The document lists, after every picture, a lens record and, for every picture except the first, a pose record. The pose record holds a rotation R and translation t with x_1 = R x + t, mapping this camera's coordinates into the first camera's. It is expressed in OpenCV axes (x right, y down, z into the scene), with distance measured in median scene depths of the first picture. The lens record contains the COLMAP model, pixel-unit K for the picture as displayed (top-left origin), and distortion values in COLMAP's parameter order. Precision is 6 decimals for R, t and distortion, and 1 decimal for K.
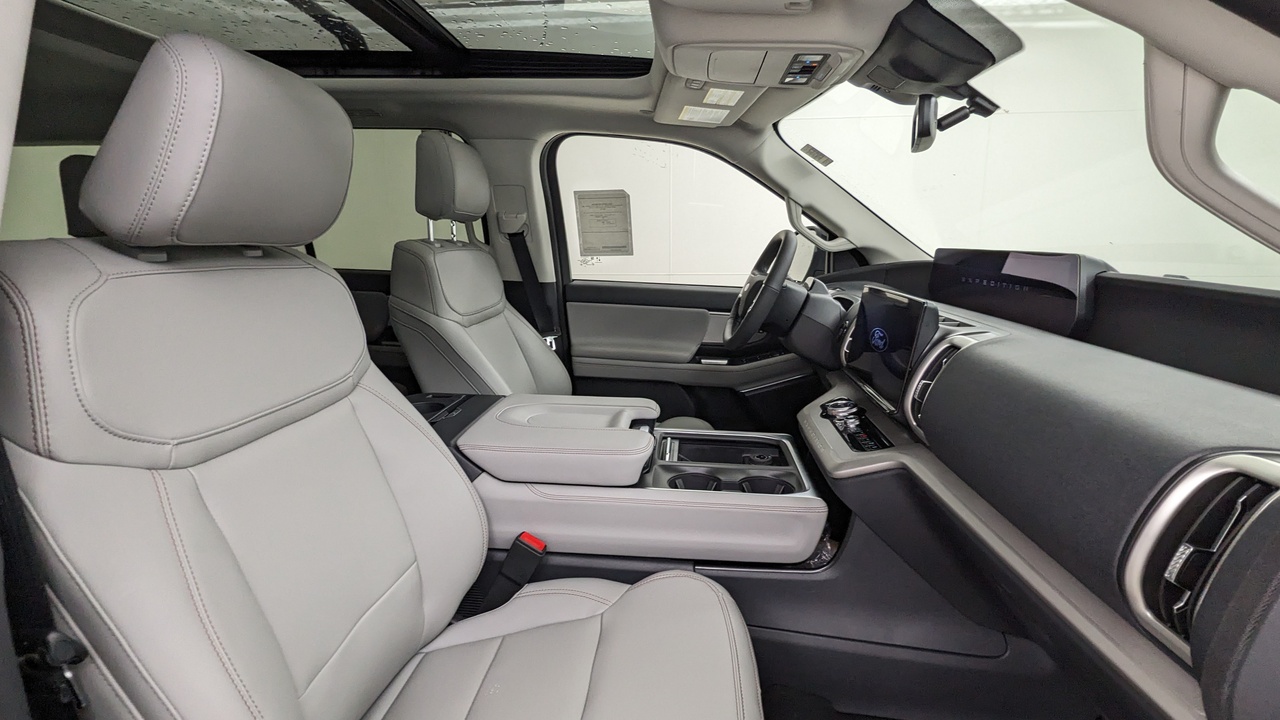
lens RADIAL K [[608.2, 0, 647.0], [0, 608.2, 353.6], [0, 0, 1]] dist [-0.002416, -0.000307]
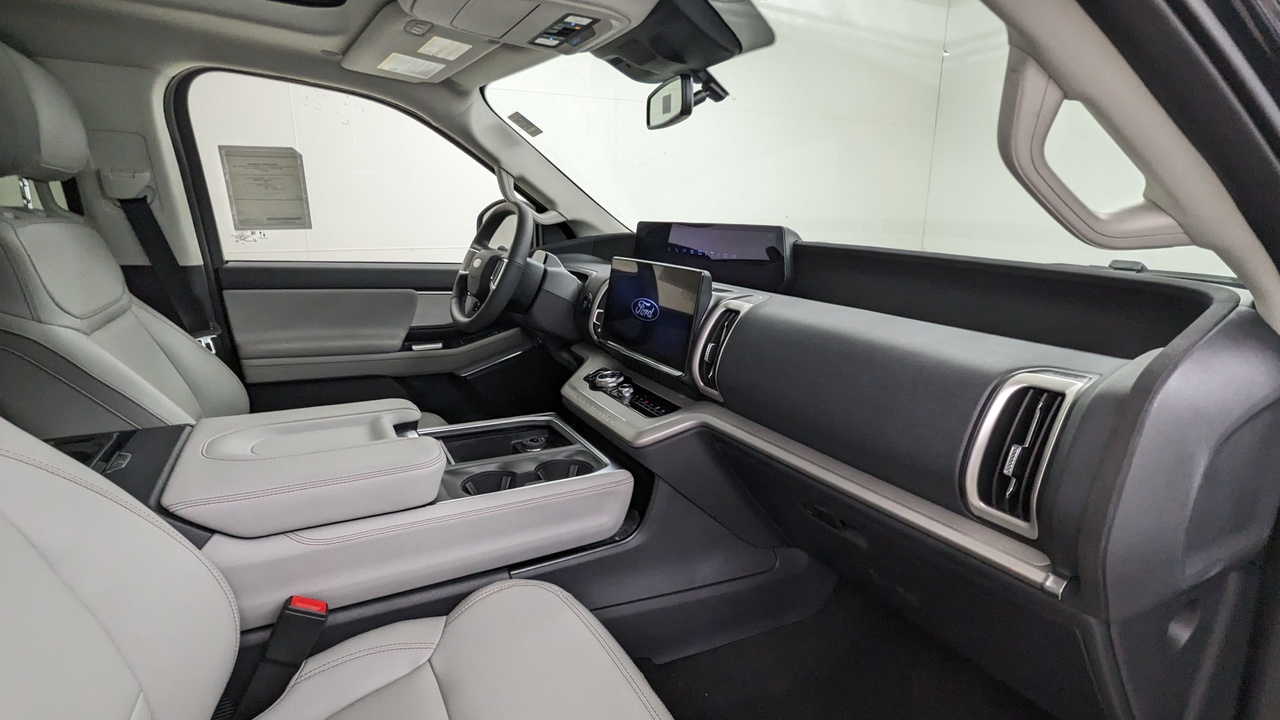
lens RADIAL K [[608.2, 0, 644.3], [0, 608.2, 352.6], [0, 0, 1]] dist [-0.002416, -0.000307]
pose [[0.844450, -0.111044, 0.523998, -0.161804], [0.089329, 0.993770, 0.066638, -0.016998], [-0.528134, -0.009464, 0.849109, 0.102975]]
